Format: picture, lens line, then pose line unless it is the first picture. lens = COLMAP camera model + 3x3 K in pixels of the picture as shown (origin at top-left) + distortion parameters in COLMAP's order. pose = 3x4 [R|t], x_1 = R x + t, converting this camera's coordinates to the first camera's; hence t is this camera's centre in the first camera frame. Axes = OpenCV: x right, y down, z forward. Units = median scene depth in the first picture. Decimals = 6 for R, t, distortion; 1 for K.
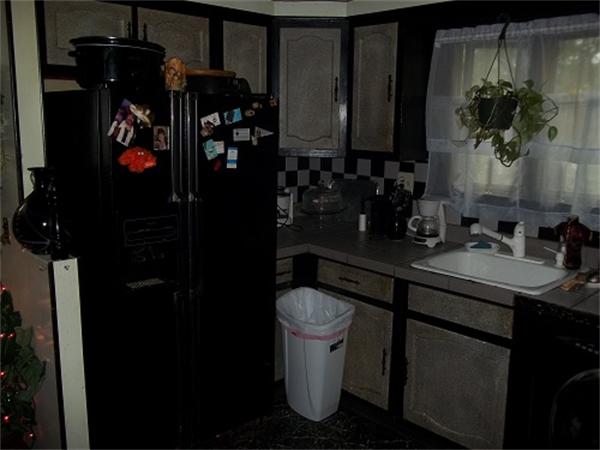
lens RADIAL K [[581.9, 0, 300.0], [0, 581.9, 225.0], [0, 0, 1]] dist [-0.012594, -0.011679]
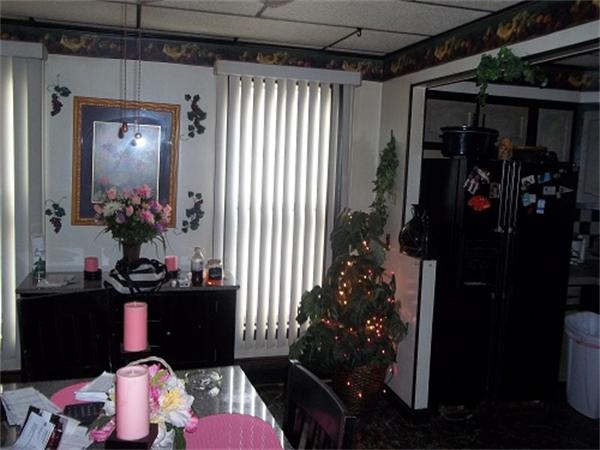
lens RADIAL K [[581.9, 0, 300.0], [0, 581.9, 225.0], [0, 0, 1]] dist [-0.012594, -0.011679]
pose [[0.887870, 0.069530, -0.454811, 0.011245], [-0.110592, 0.991785, -0.064276, 0.091651], [0.446606, 0.107367, 0.888265, -0.553850]]
